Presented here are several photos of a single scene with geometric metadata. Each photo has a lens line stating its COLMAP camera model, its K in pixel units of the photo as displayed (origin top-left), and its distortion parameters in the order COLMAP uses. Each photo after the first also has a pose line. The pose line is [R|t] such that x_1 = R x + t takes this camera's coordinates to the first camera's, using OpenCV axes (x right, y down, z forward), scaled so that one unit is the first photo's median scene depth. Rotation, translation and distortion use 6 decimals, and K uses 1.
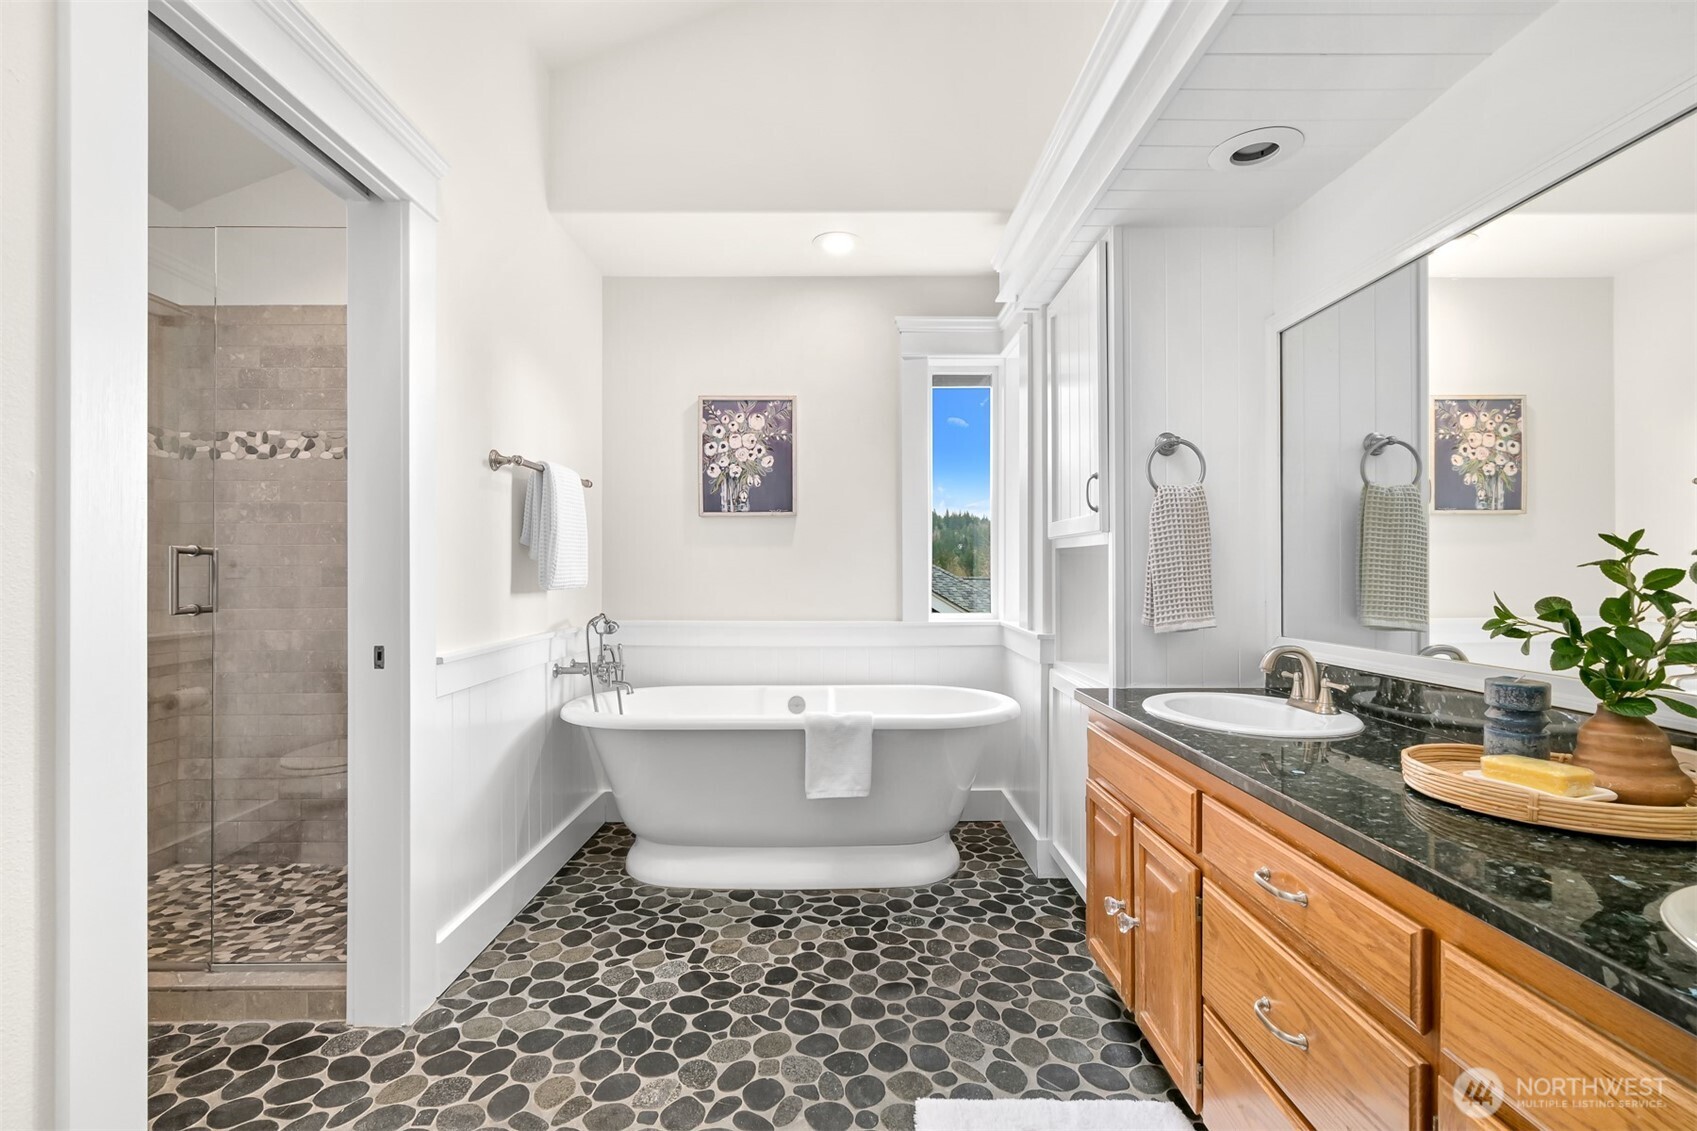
lens RADIAL K [[769.1, 0, 849.5], [0, 769.1, 564.1], [0, 0, 1]] dist [0.000004, 0.000133]
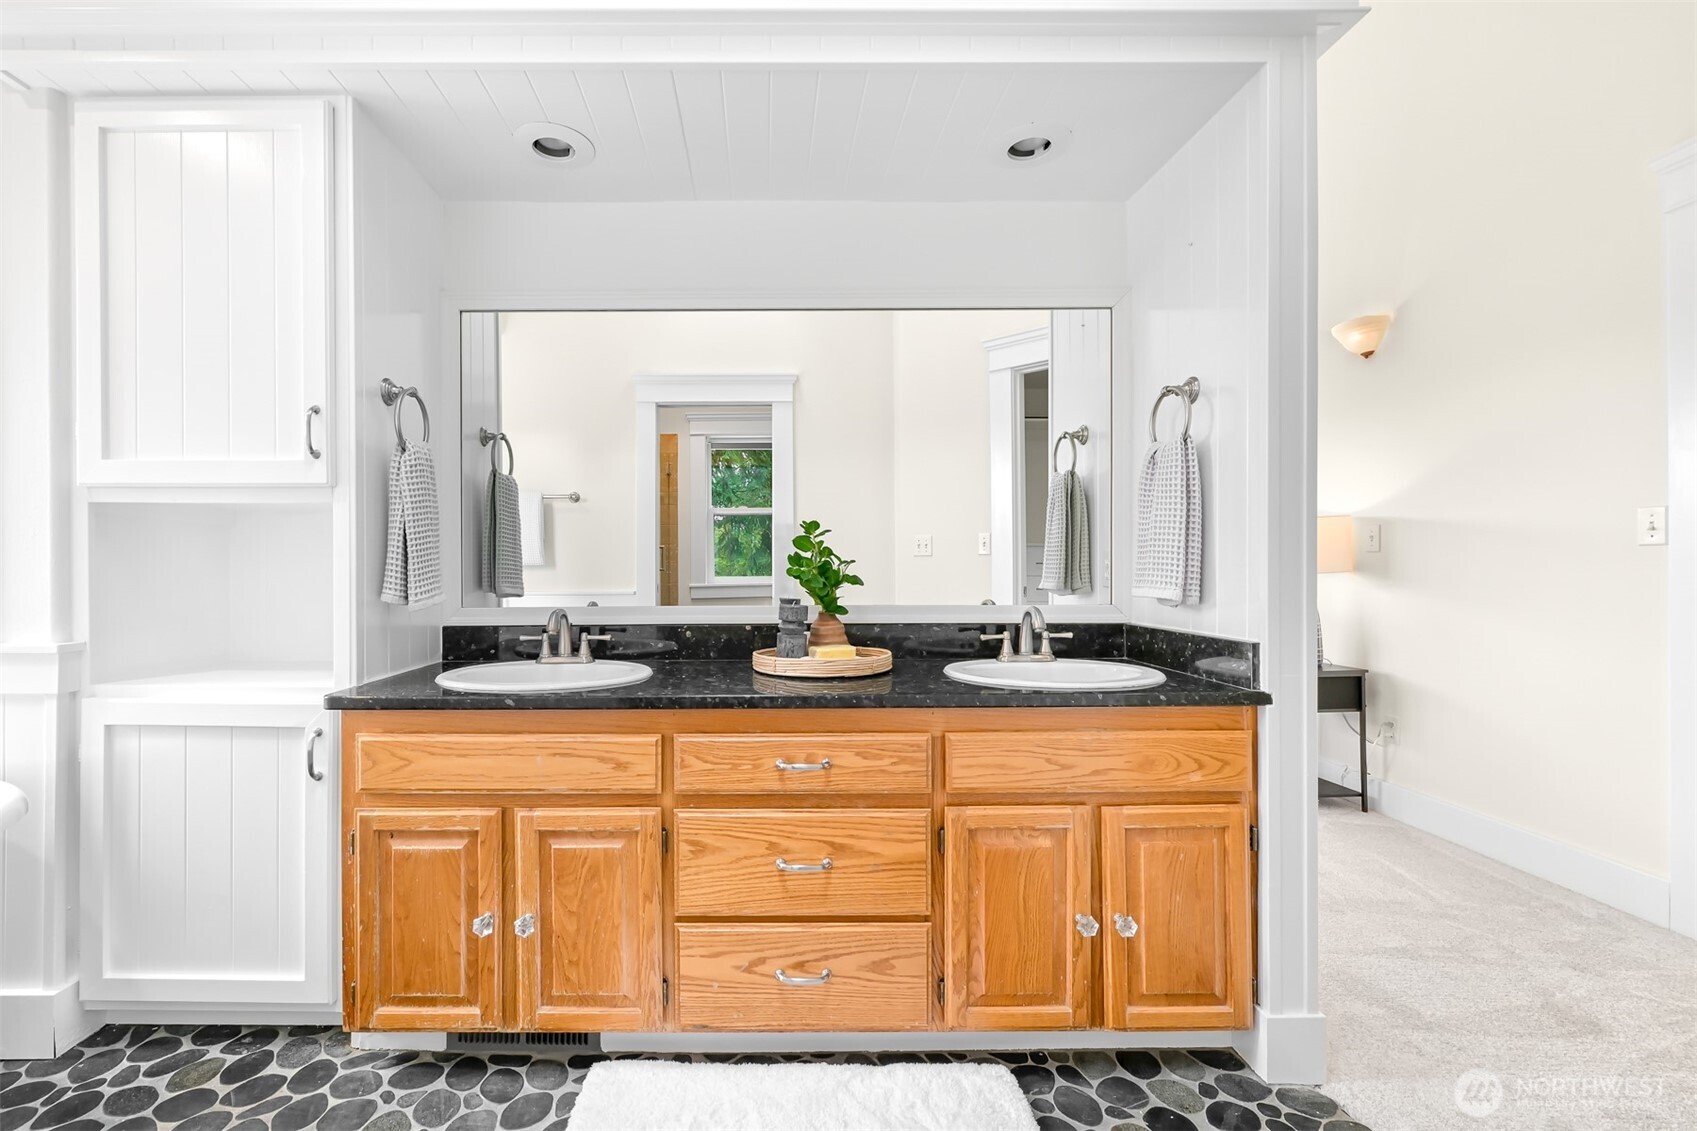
lens RADIAL K [[662.9, 0, 850.9], [0, 662.9, 566.8], [0, 0, 1]] dist [-0.000807, 0.000747]
pose [[0.011206, -0.005025, 0.999925, -0.339061], [-0.001249, 0.999987, 0.005039, 0.036503], [-0.999936, -0.001305, 0.011200, 0.509928]]
